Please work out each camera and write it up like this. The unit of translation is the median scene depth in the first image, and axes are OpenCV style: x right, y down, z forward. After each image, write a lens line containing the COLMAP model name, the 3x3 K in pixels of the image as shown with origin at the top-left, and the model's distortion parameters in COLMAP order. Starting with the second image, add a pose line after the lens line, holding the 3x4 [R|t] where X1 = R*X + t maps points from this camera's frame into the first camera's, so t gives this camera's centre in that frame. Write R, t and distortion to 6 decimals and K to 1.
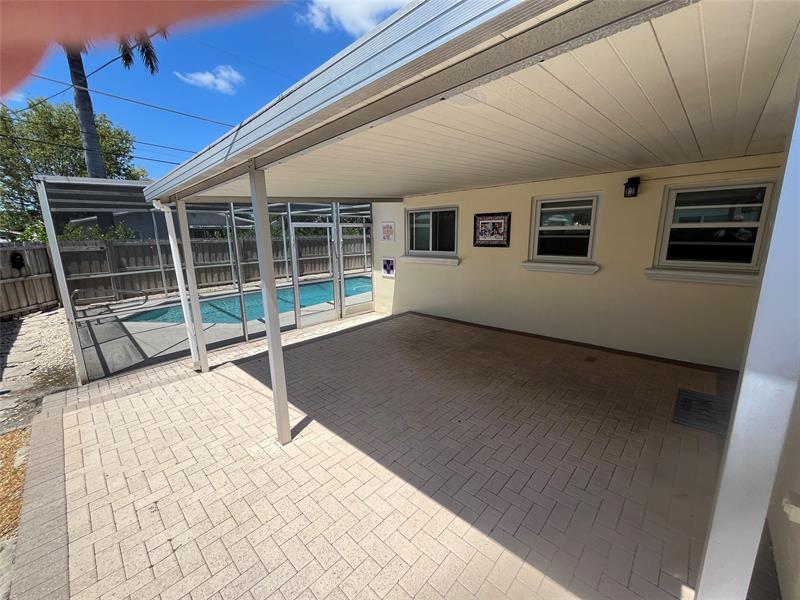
lens RADIAL K [[323.9, 0, 396.7], [0, 323.9, 299.8], [0, 0, 1]] dist [0.001153, 0.000074]
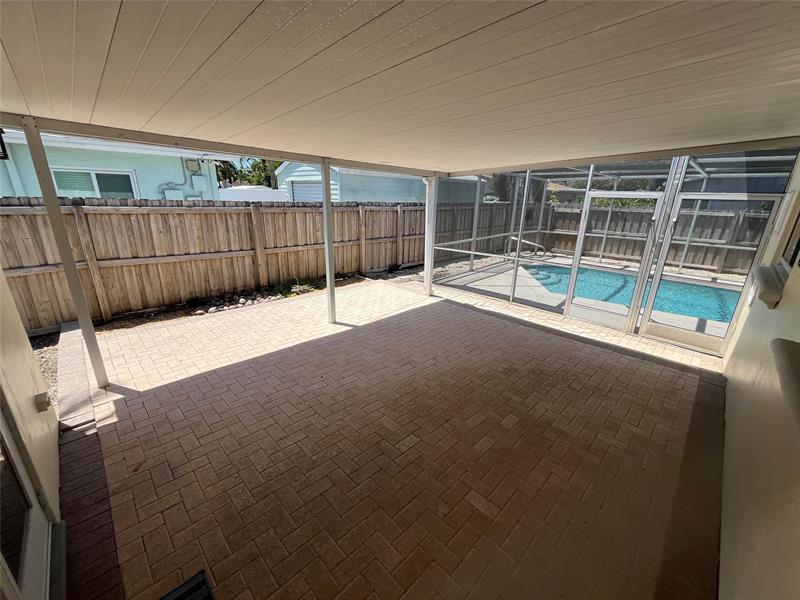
lens RADIAL K [[323.9, 0, 396.7], [0, 323.9, 299.8], [0, 0, 1]] dist [0.001153, 0.000074]
pose [[-0.023694, 0.321827, -0.946502, 0.604381], [-0.227491, 0.920194, 0.318577, -0.146080], [0.973492, 0.222869, 0.051410, 0.597689]]
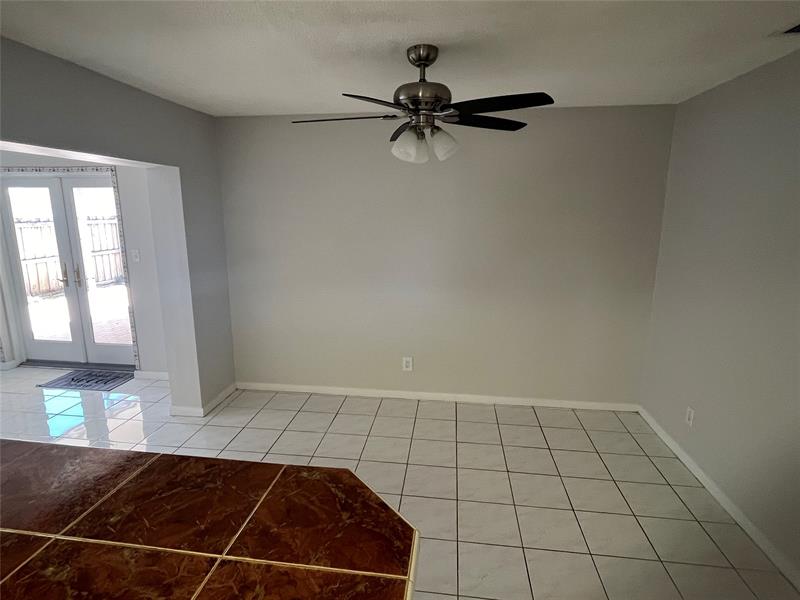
lens RADIAL K [[434.6, 0, 396.6], [0, 434.6, 296.3], [0, 0, 1]] dist [-0.001207, -0.001699]
pose [[0.599627, 0.177530, -0.780340, 1.532876], [-0.173223, 0.980760, 0.090019, -0.124496], [0.781308, 0.081195, 0.618842, 0.374239]]
